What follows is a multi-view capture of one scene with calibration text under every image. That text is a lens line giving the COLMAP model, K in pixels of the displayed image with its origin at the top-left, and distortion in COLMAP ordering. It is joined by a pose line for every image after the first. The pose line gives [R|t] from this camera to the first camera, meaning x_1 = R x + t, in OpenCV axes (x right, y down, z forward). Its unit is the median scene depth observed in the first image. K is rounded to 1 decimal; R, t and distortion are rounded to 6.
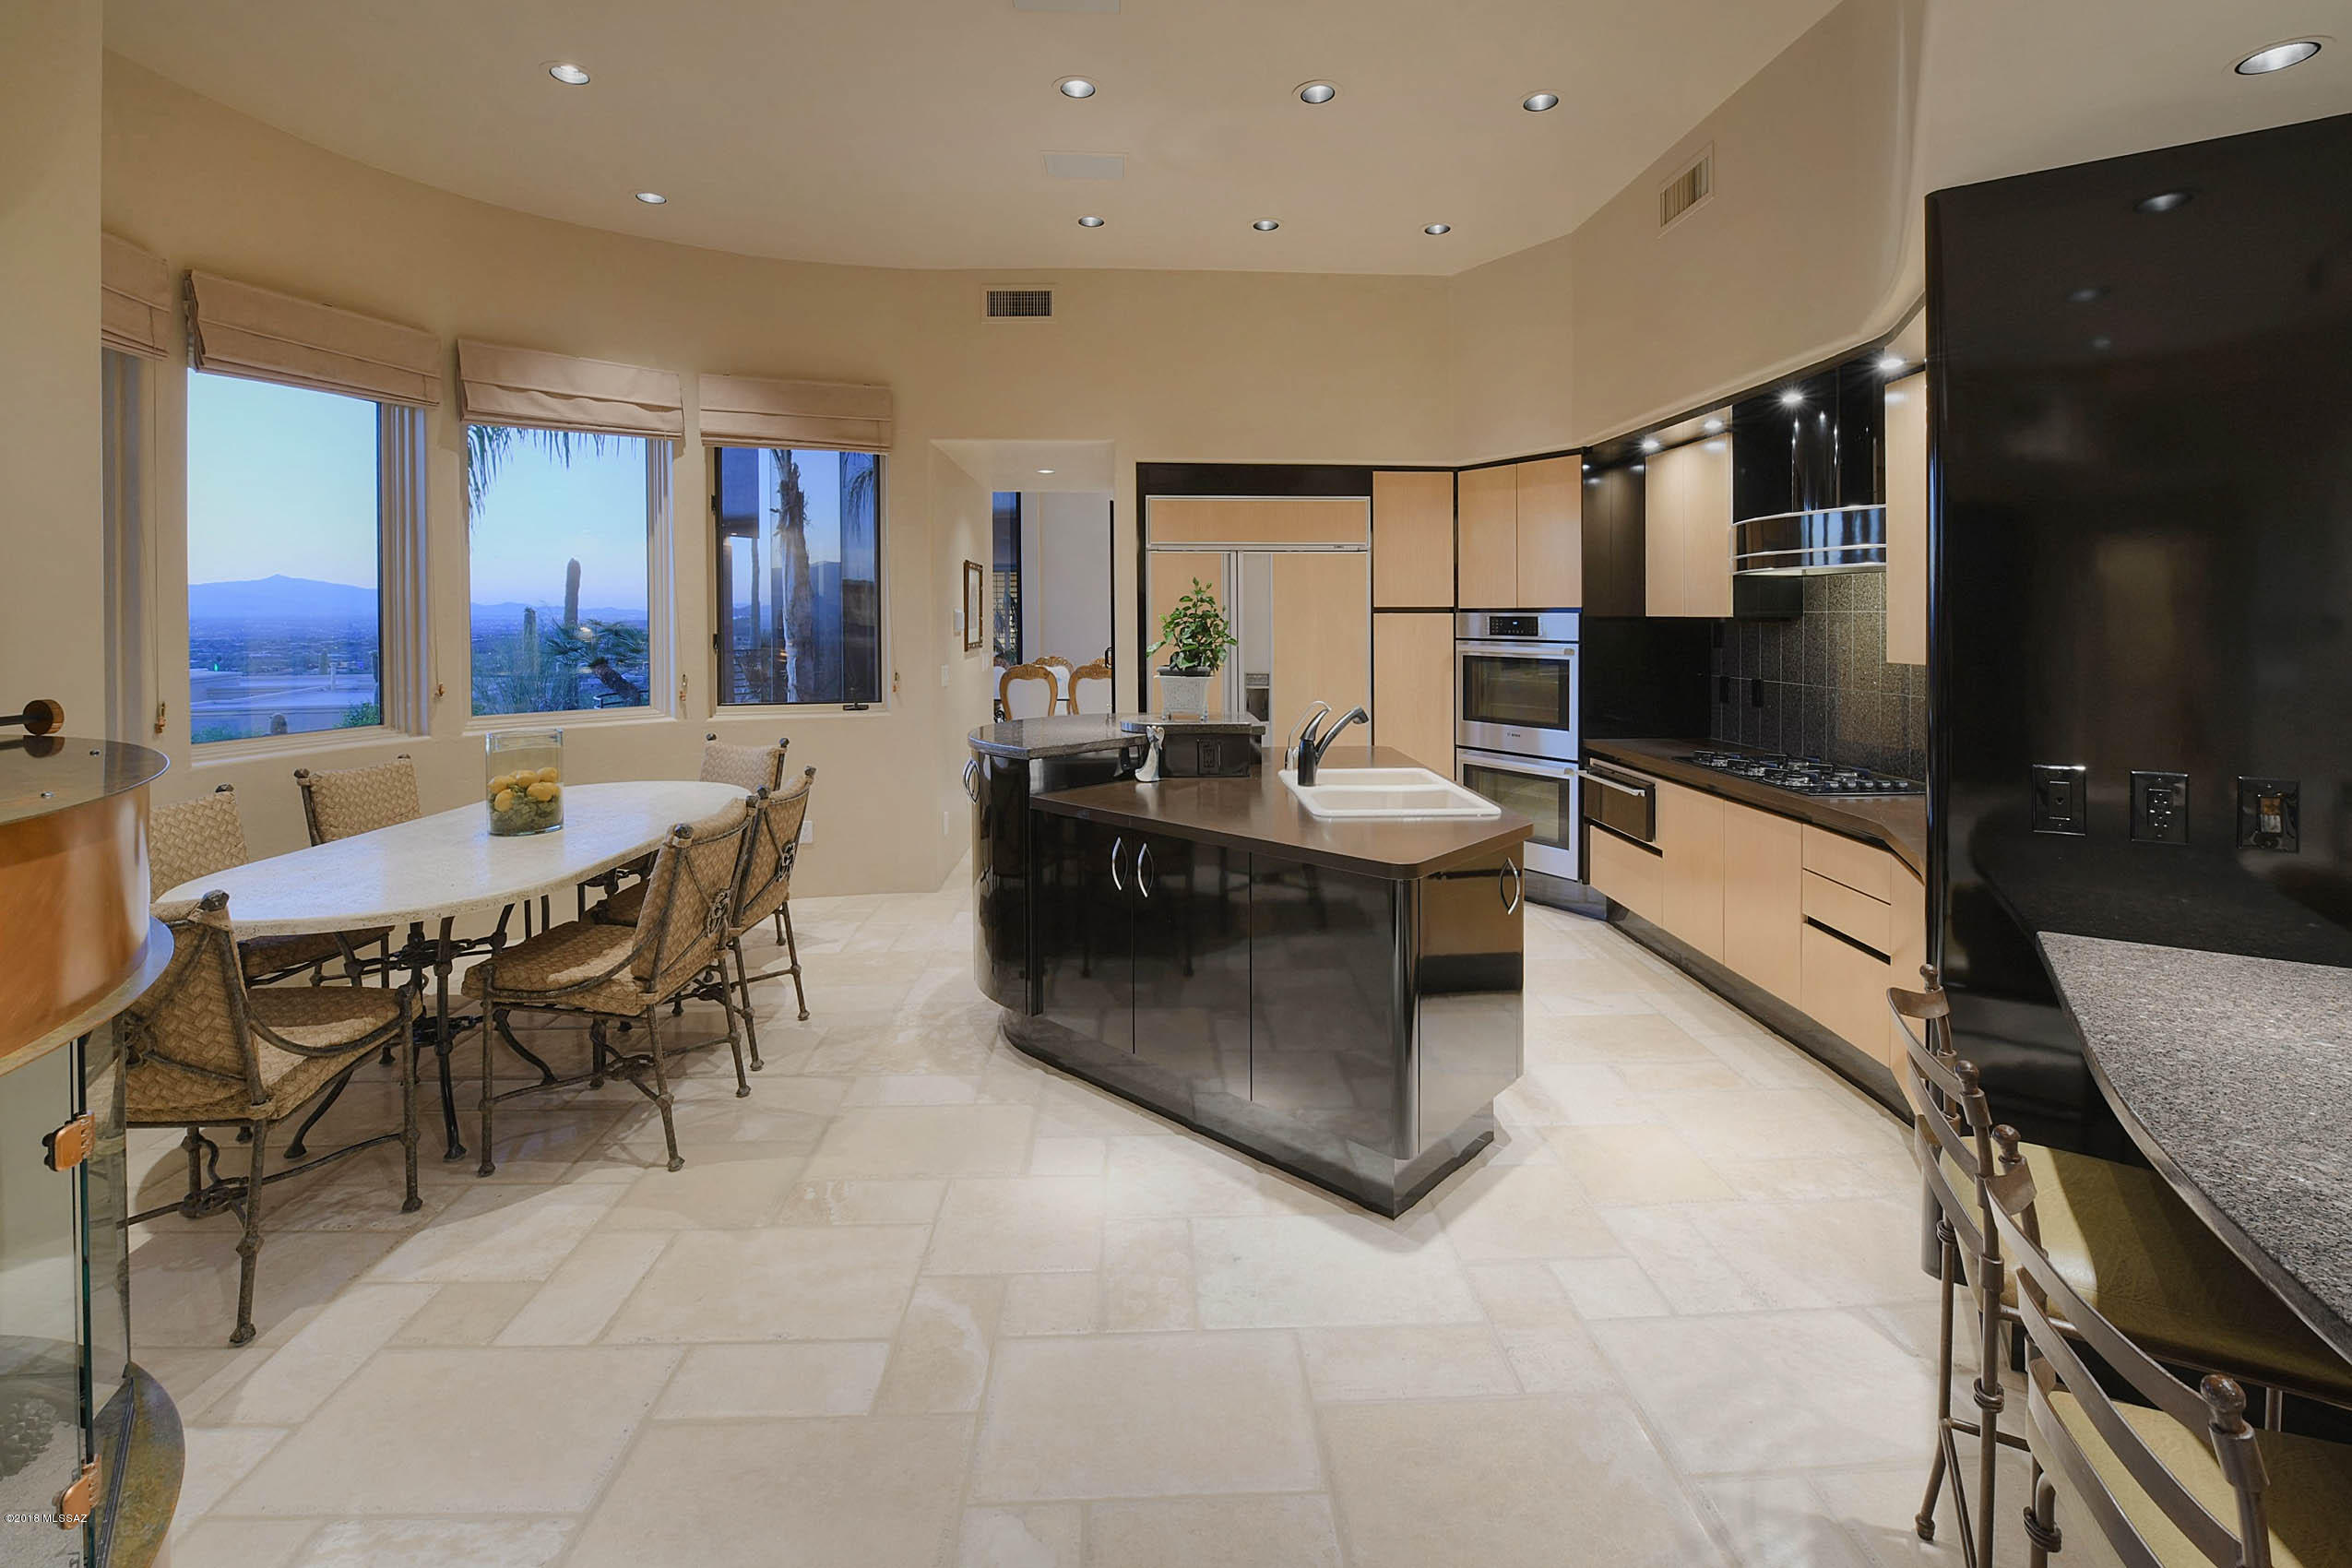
lens RADIAL K [[1004.3, 0, 1168.7], [0, 1004.3, 618.2], [0, 0, 1]] dist [-0.017568, -0.001115]
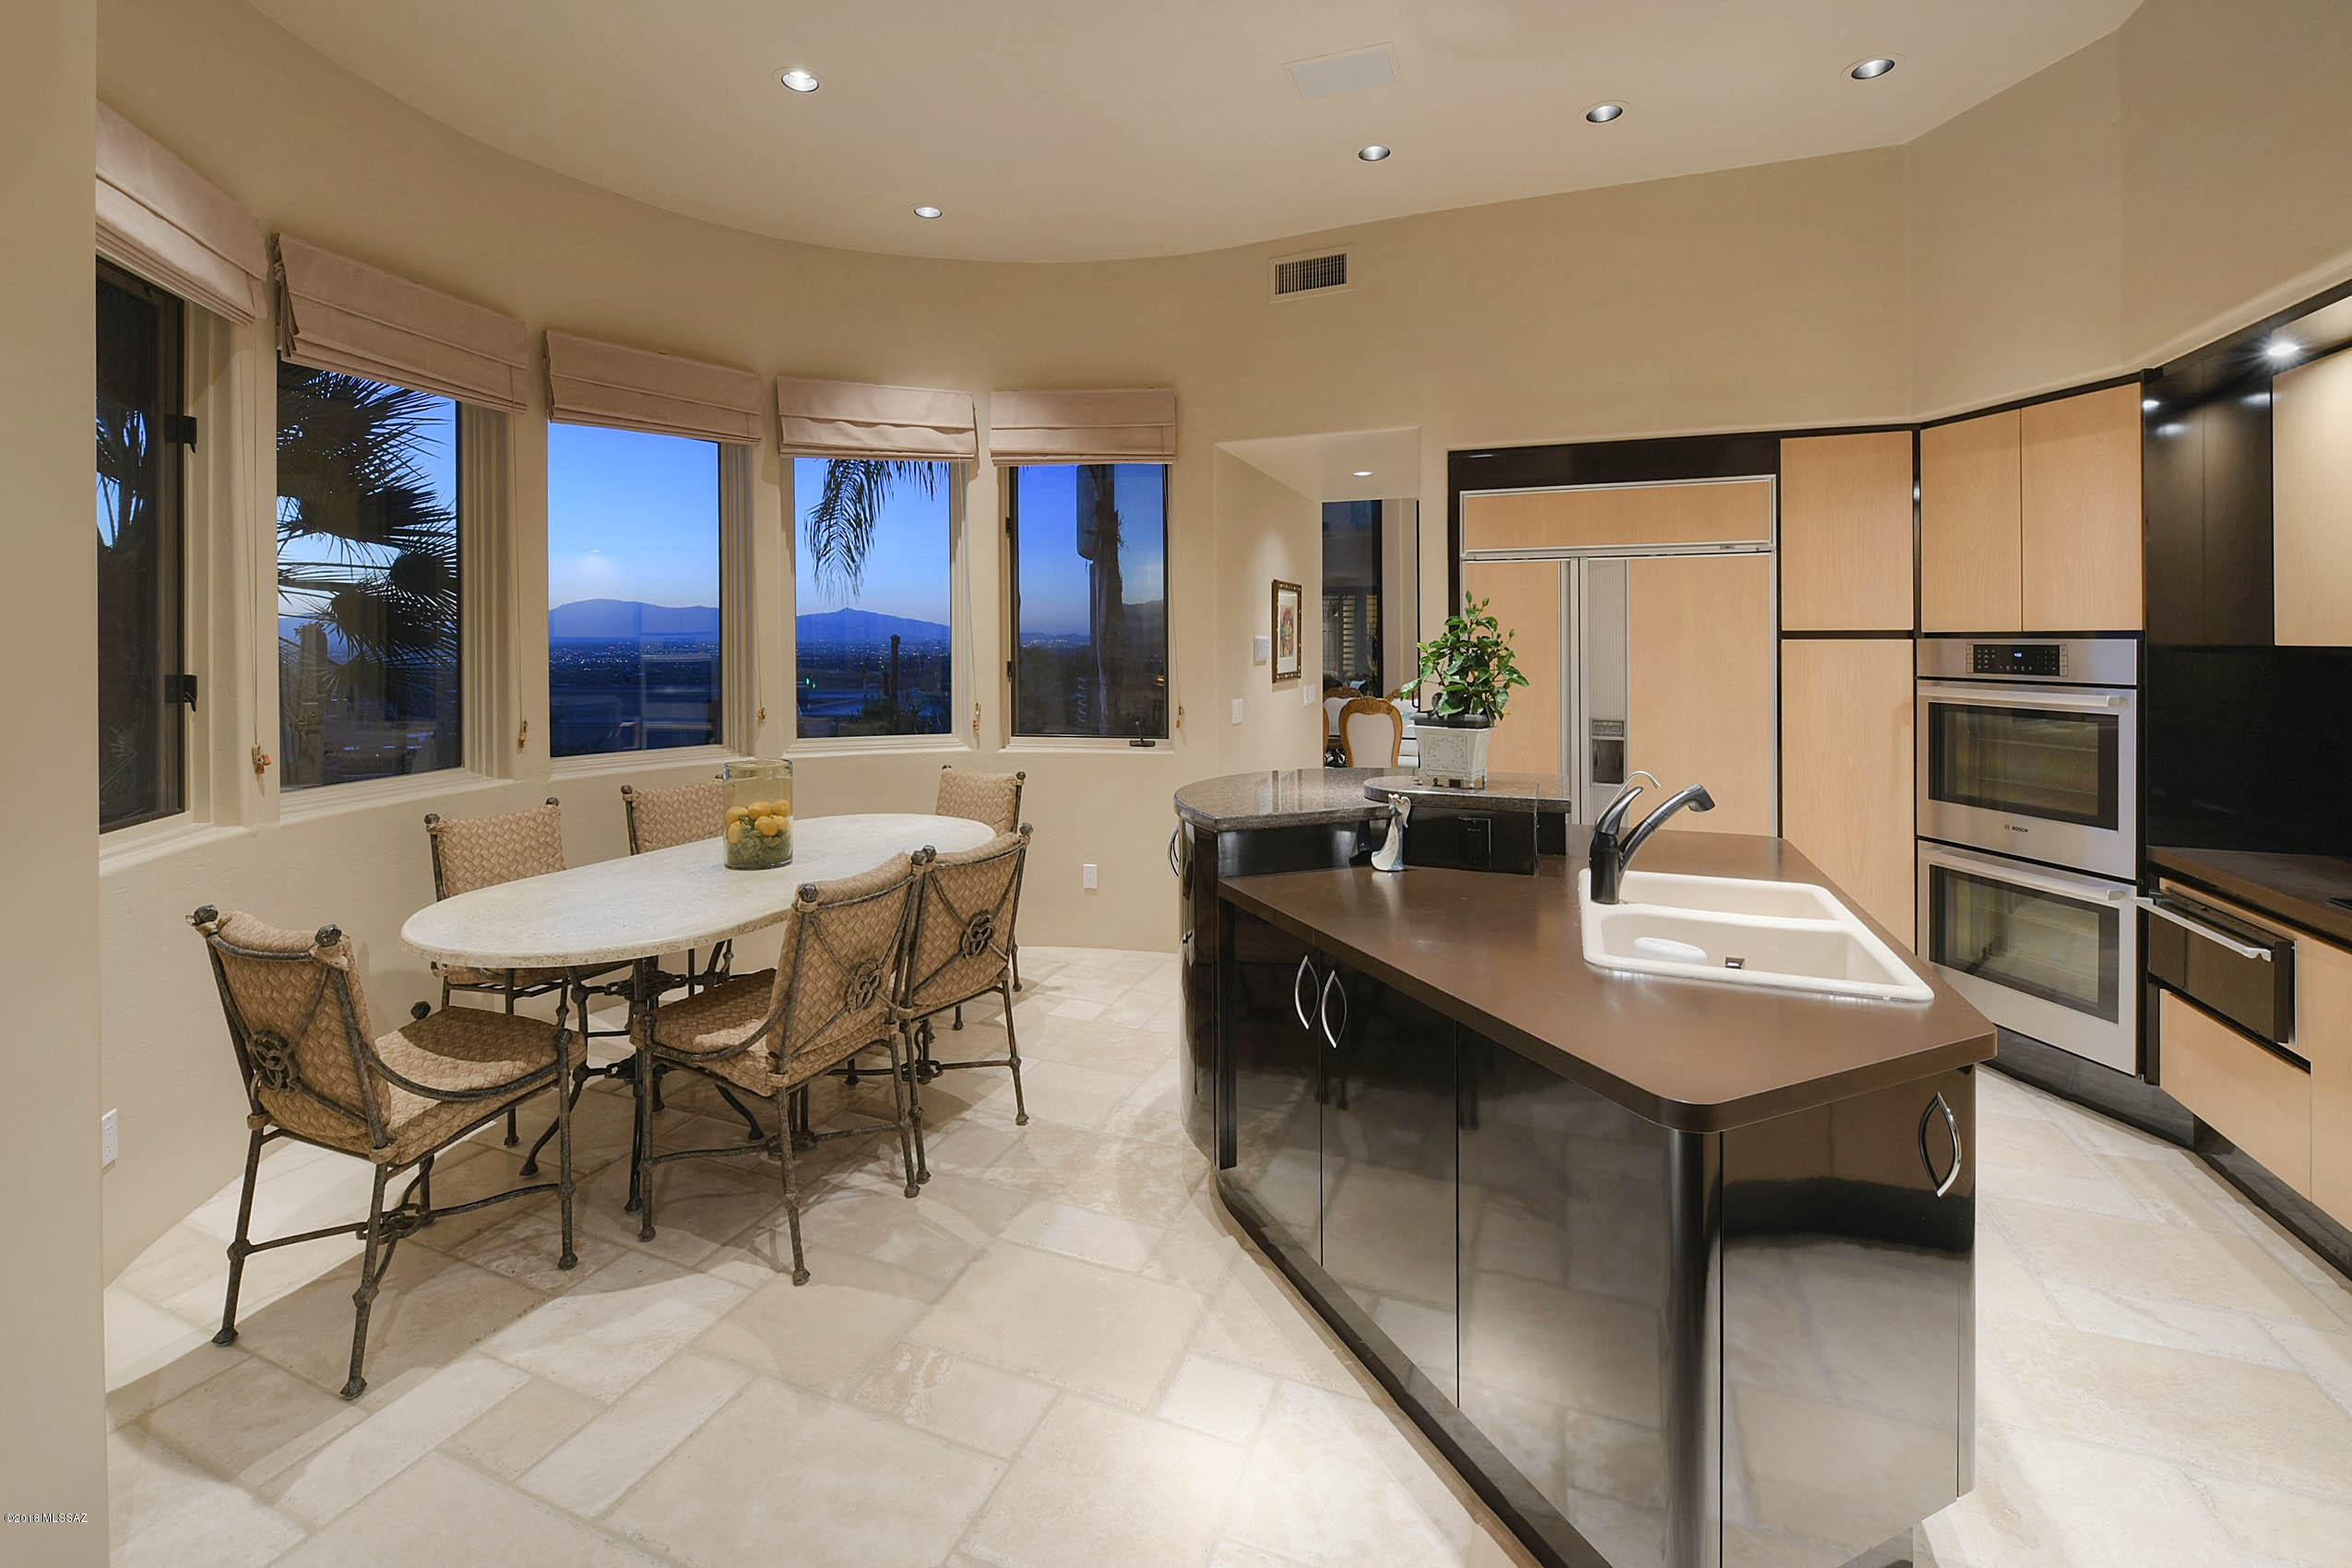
lens RADIAL K [[1031.8, 0, 1180.4], [0, 1031.8, 637.0], [0, 0, 1]] dist [-0.016757, -0.001110]
pose [[0.926435, -0.001526, -0.376451, 0.101813], [-0.001091, 0.999977, -0.006738, -0.001604], [0.376452, 0.006653, 0.926412, 0.205630]]
